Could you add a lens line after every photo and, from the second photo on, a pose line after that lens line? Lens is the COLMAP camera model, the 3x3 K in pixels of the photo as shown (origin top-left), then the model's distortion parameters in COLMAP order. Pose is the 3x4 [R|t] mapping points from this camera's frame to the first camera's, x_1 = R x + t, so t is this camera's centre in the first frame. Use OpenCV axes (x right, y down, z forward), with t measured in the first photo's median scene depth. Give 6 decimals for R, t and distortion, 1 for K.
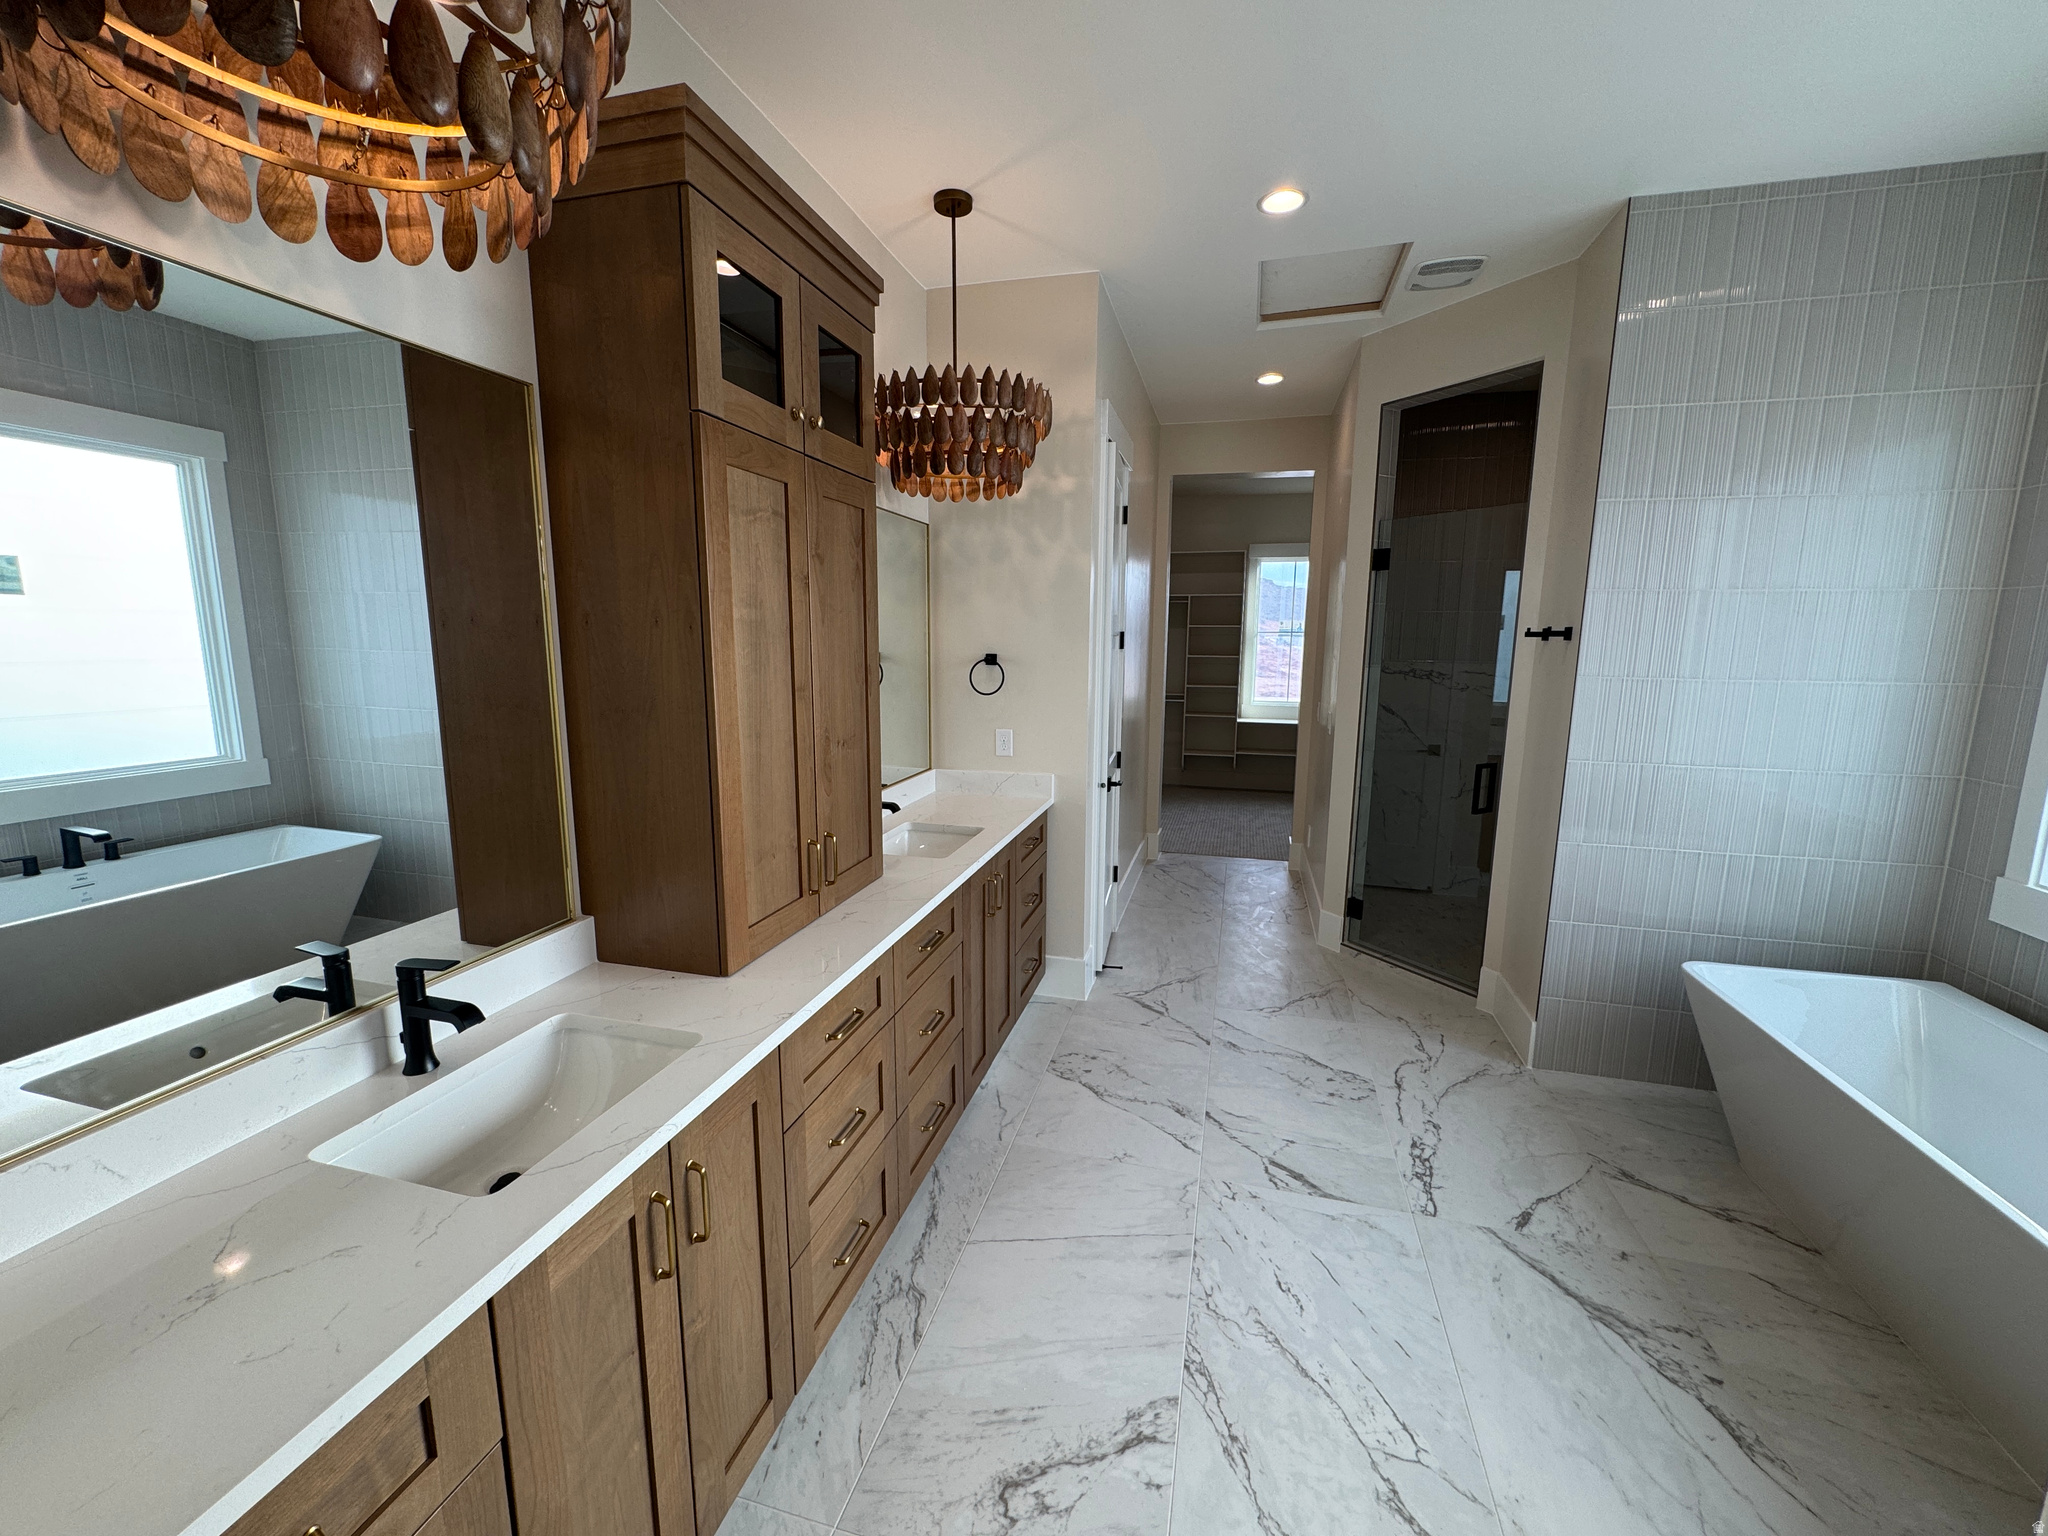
lens RADIAL K [[816.5, 0, 1024.0], [0, 816.5, 764.4], [0, 0, 1]] dist [-0.002324, 0.000006]
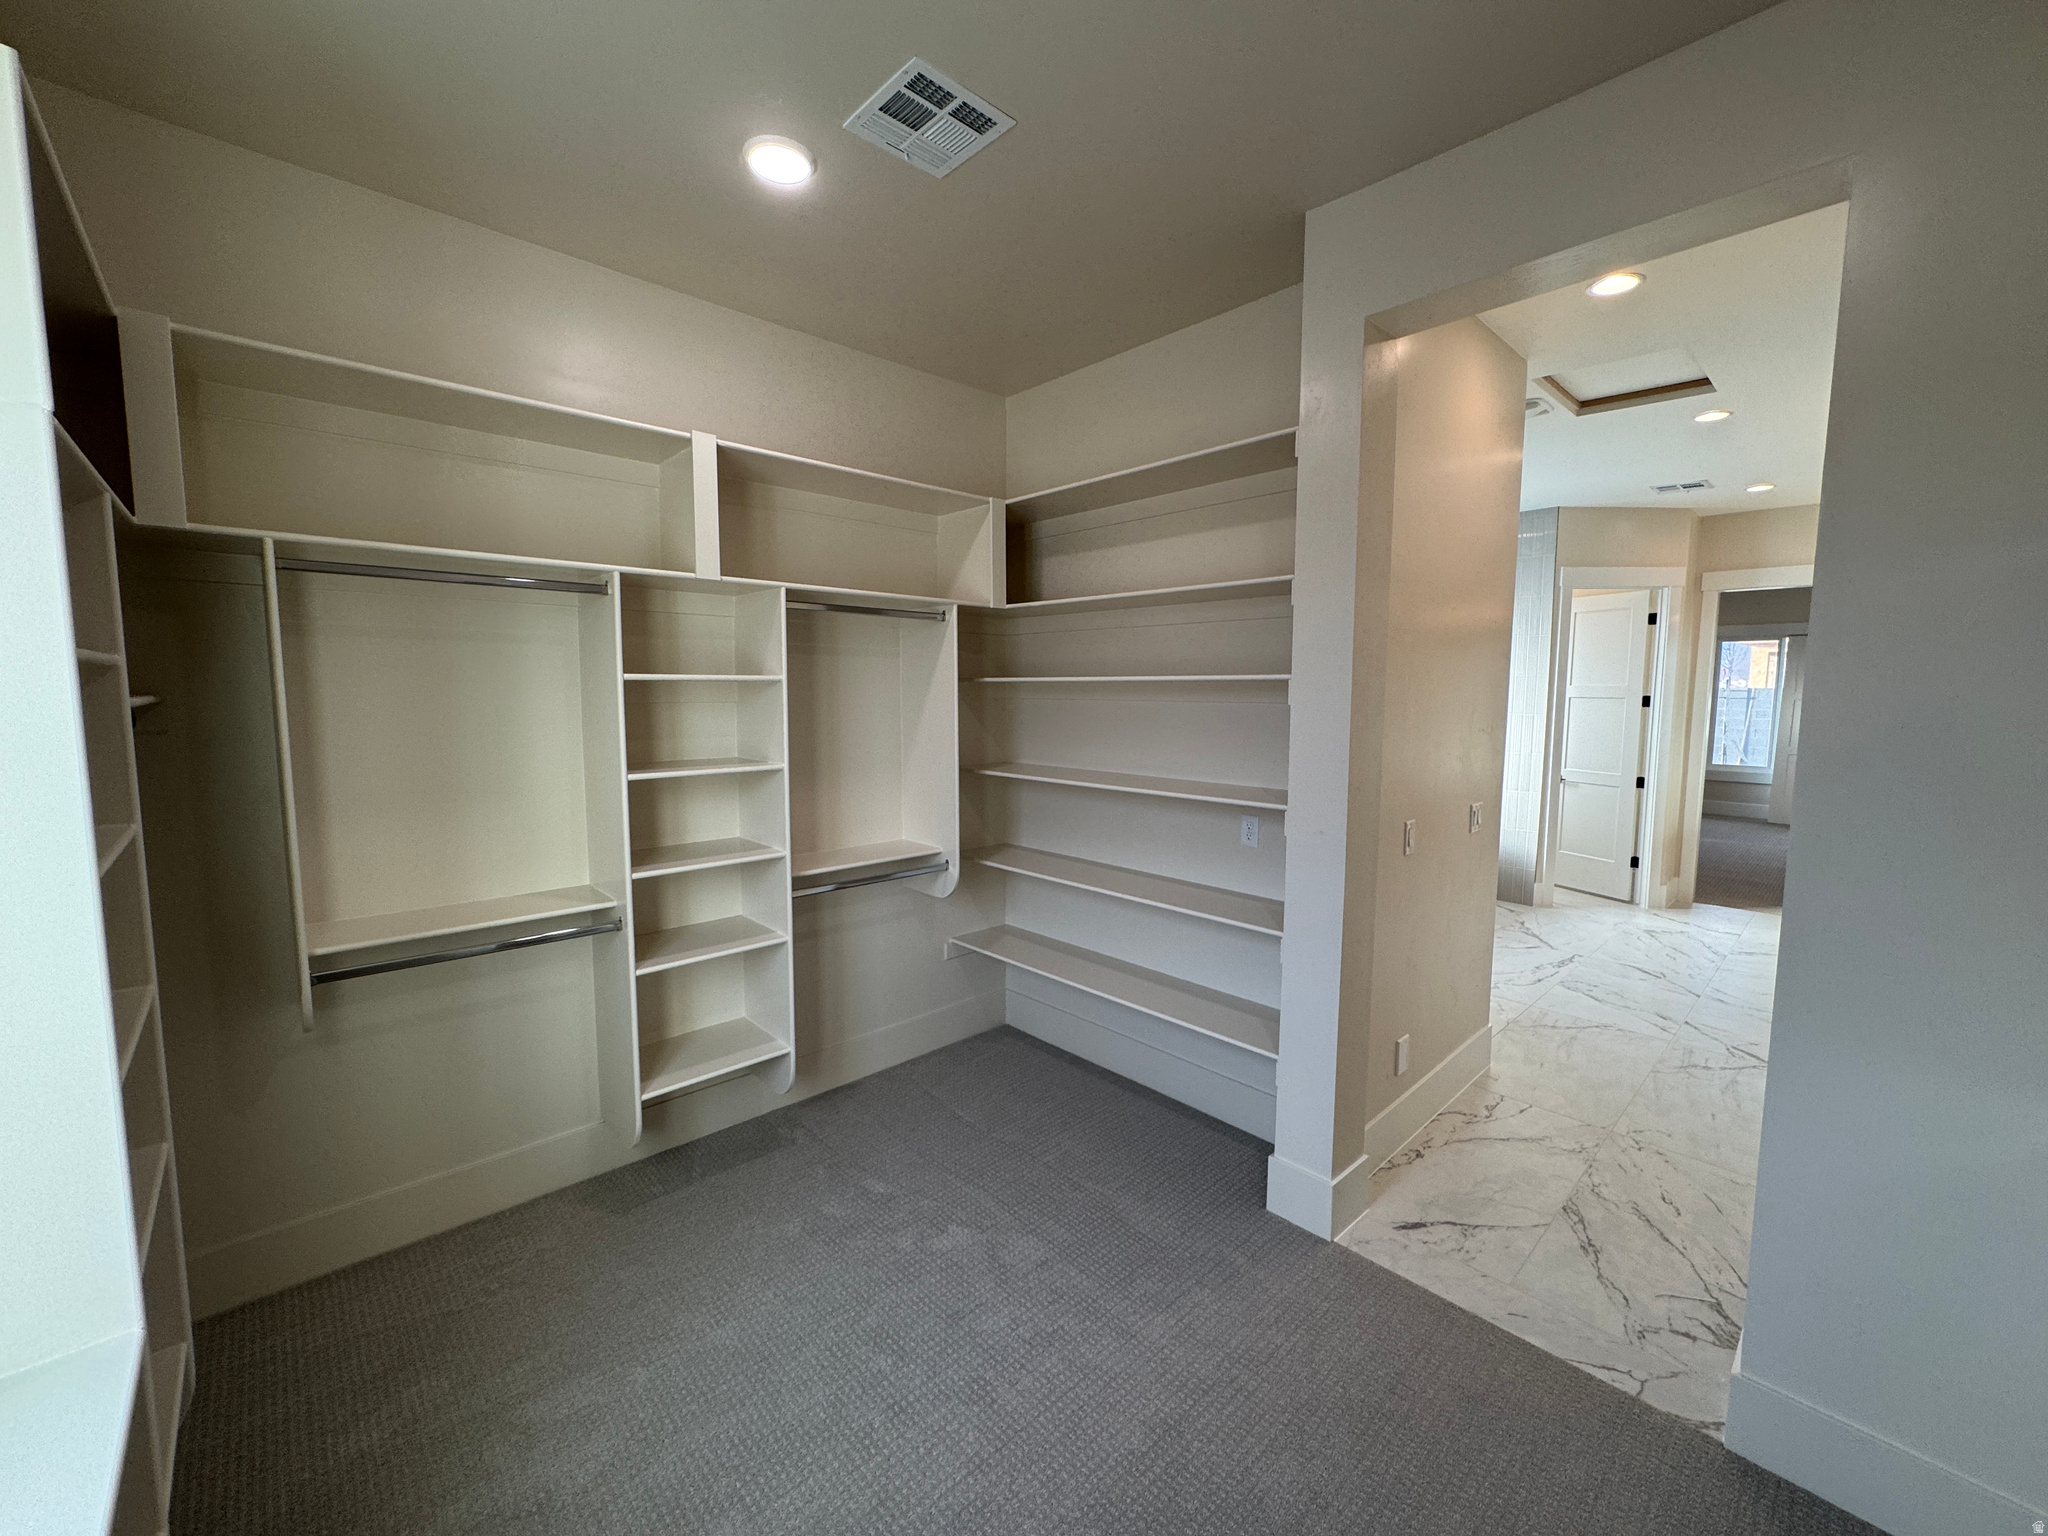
lens RADIAL K [[816.5, 0, 1024.0], [0, 816.5, 764.4], [0, 0, 1]] dist [-0.002324, 0.000006]
pose [[-0.848377, -0.061319, 0.525829, 0.832069], [0.073128, 0.970173, 0.231121, -0.746224], [-0.524317, 0.234530, -0.818588, 4.503674]]
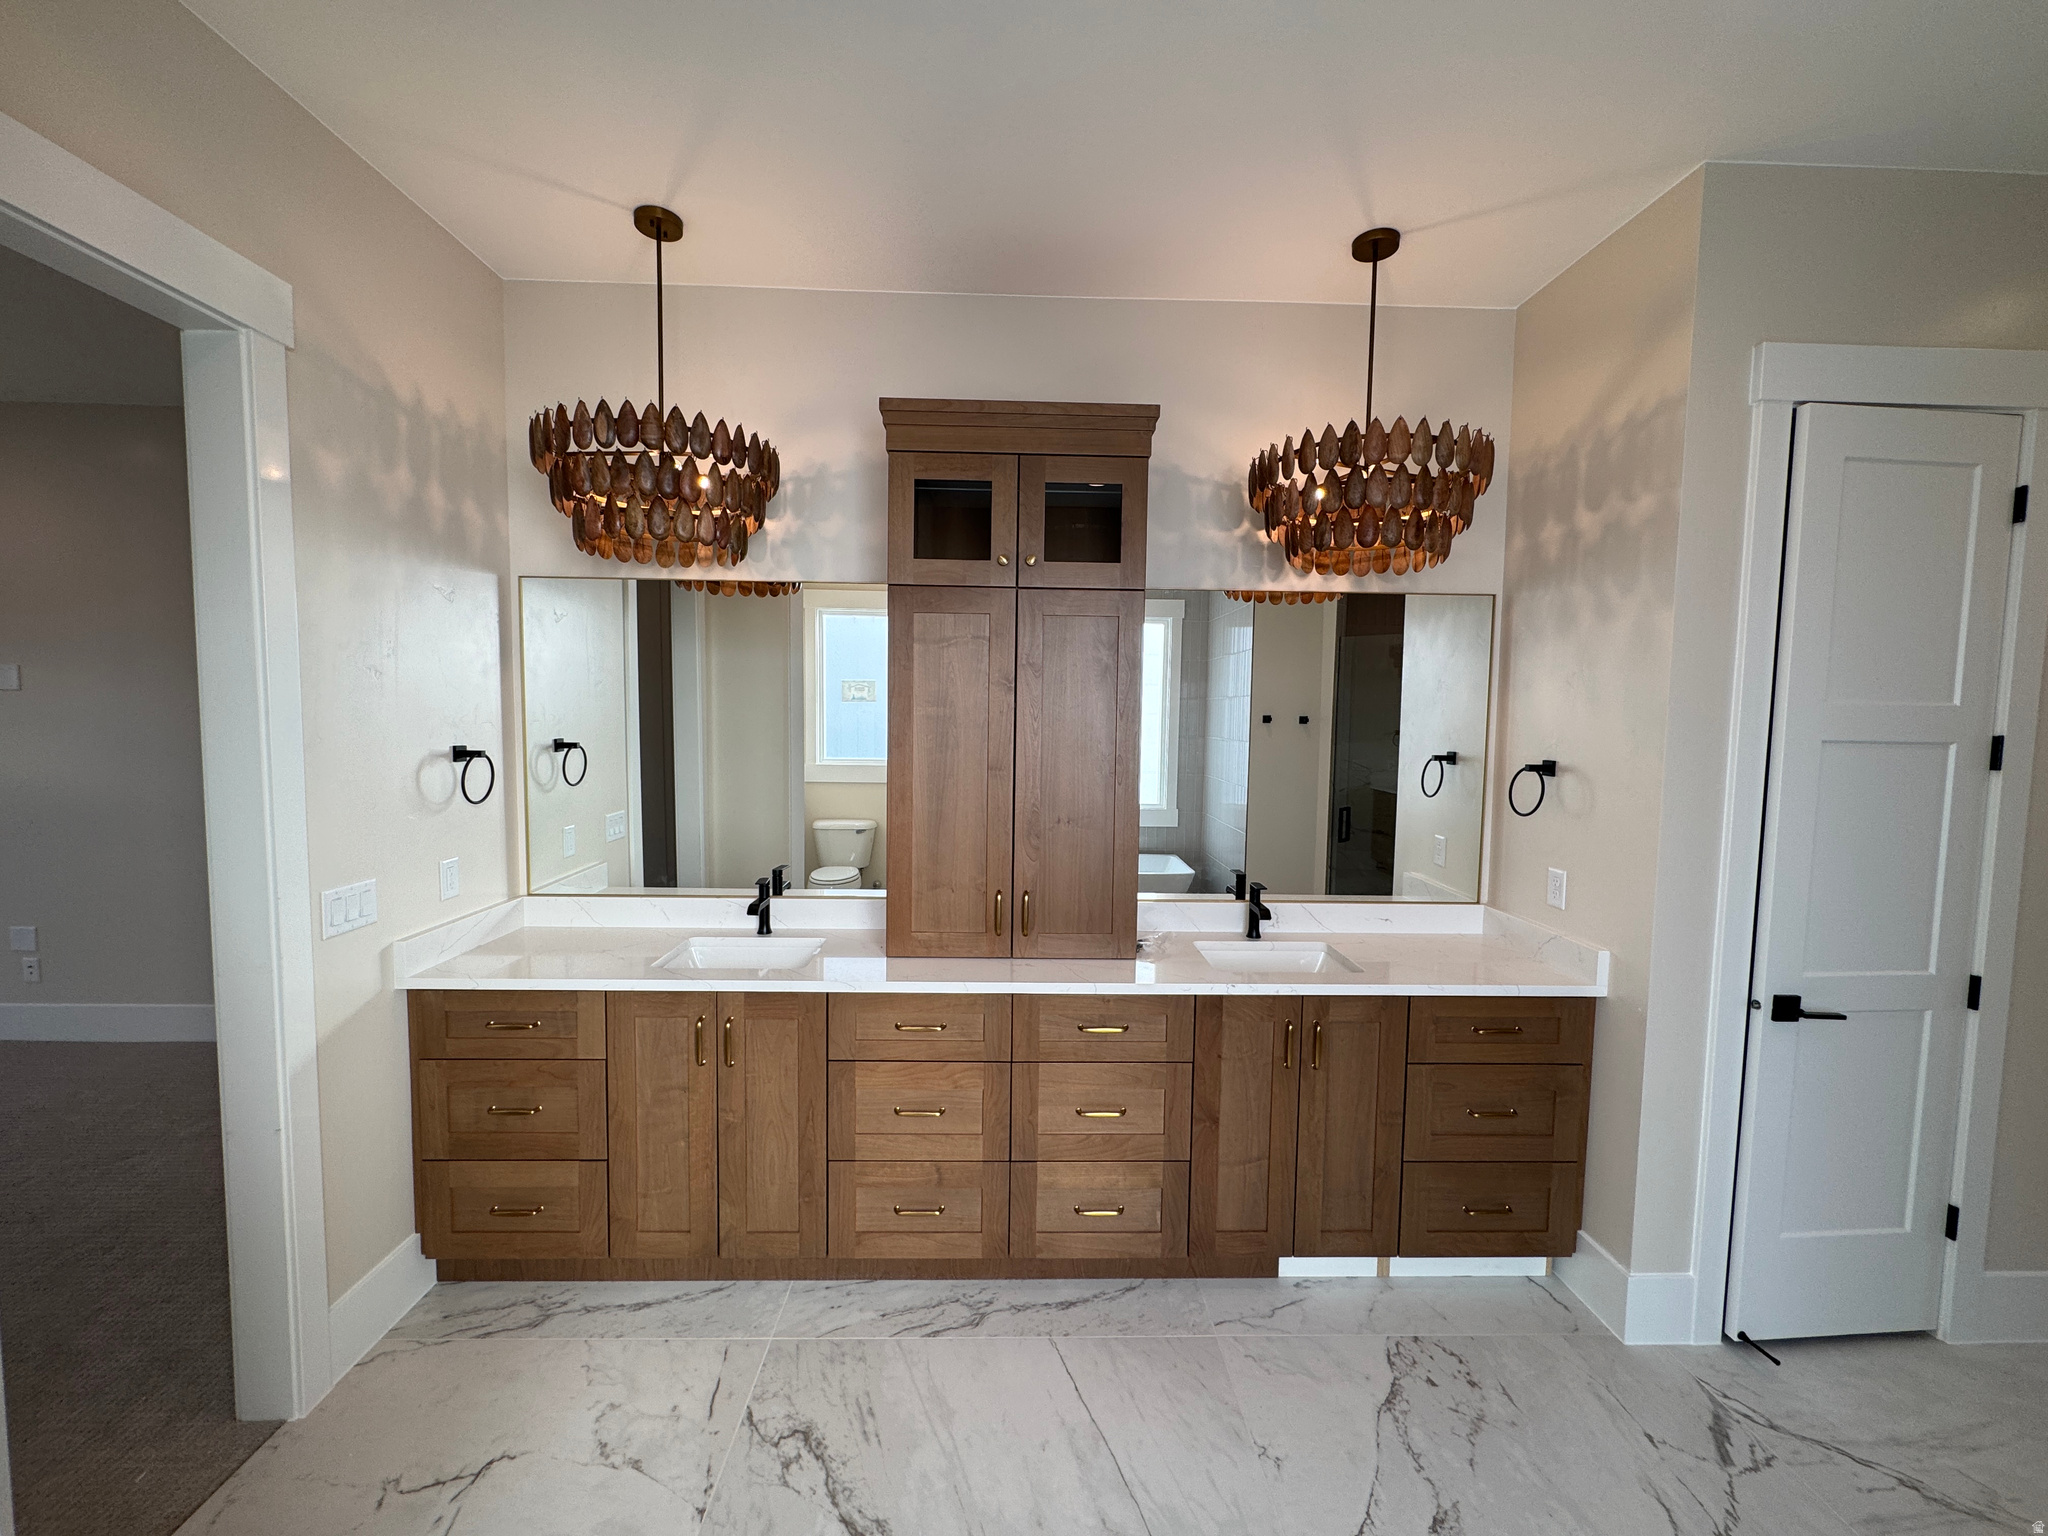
lens RADIAL K [[816.5, 0, 1024.0], [0, 816.5, 764.4], [0, 0, 1]] dist [-0.002324, 0.000006]
pose [[0.279280, 0.058340, -0.958436, 1.009004], [-0.165162, 0.986195, 0.011903, -0.127101], [0.945899, 0.154972, 0.285060, 0.710252]]
